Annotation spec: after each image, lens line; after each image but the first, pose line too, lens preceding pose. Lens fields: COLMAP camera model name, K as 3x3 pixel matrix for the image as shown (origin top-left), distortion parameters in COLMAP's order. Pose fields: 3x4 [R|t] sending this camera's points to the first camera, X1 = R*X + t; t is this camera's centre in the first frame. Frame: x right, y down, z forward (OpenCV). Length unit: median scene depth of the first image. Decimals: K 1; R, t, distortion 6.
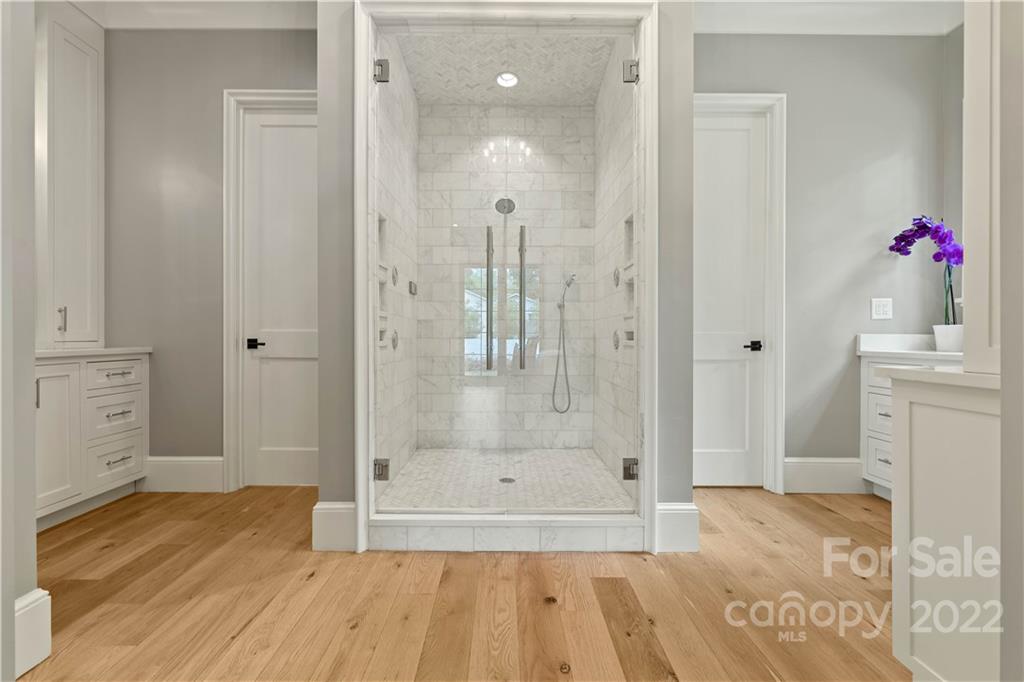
lens RADIAL K [[469.8, 0, 510.7], [0, 469.8, 338.6], [0, 0, 1]] dist [-0.002116, 0.000524]
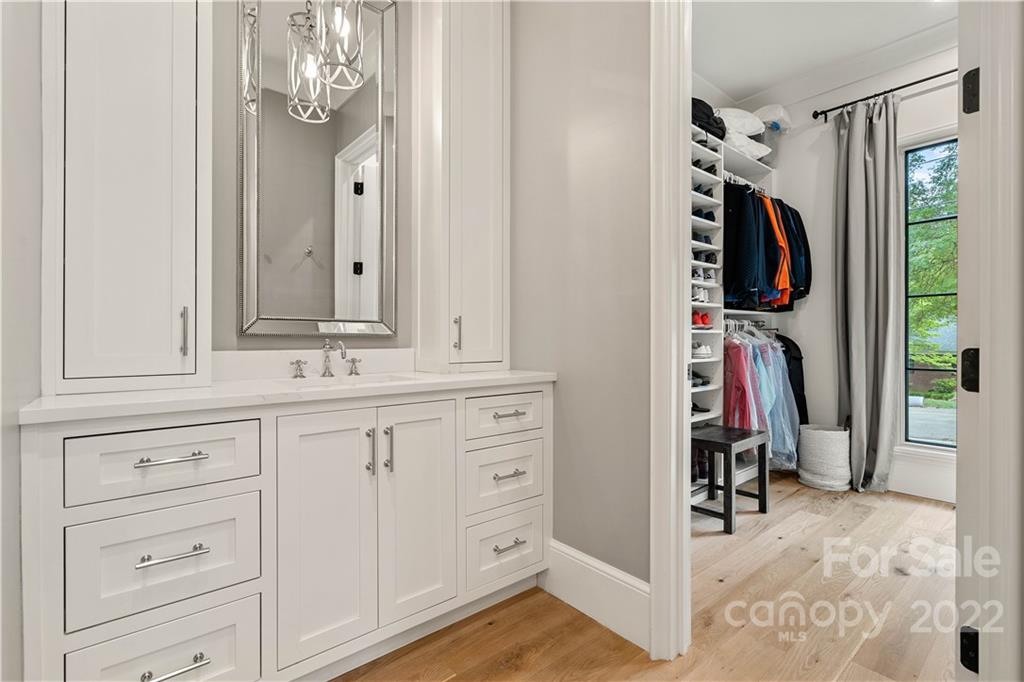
lens RADIAL K [[469.8, 0, 515.1], [0, 469.8, 339.8], [0, 0, 1]] dist [-0.002116, 0.000524]
pose [[0.630996, 0.002684, -0.775781, -0.312284], [-0.002760, 0.999995, 0.001215, -0.030212], [0.775781, 0.001375, 0.631001, 0.576597]]
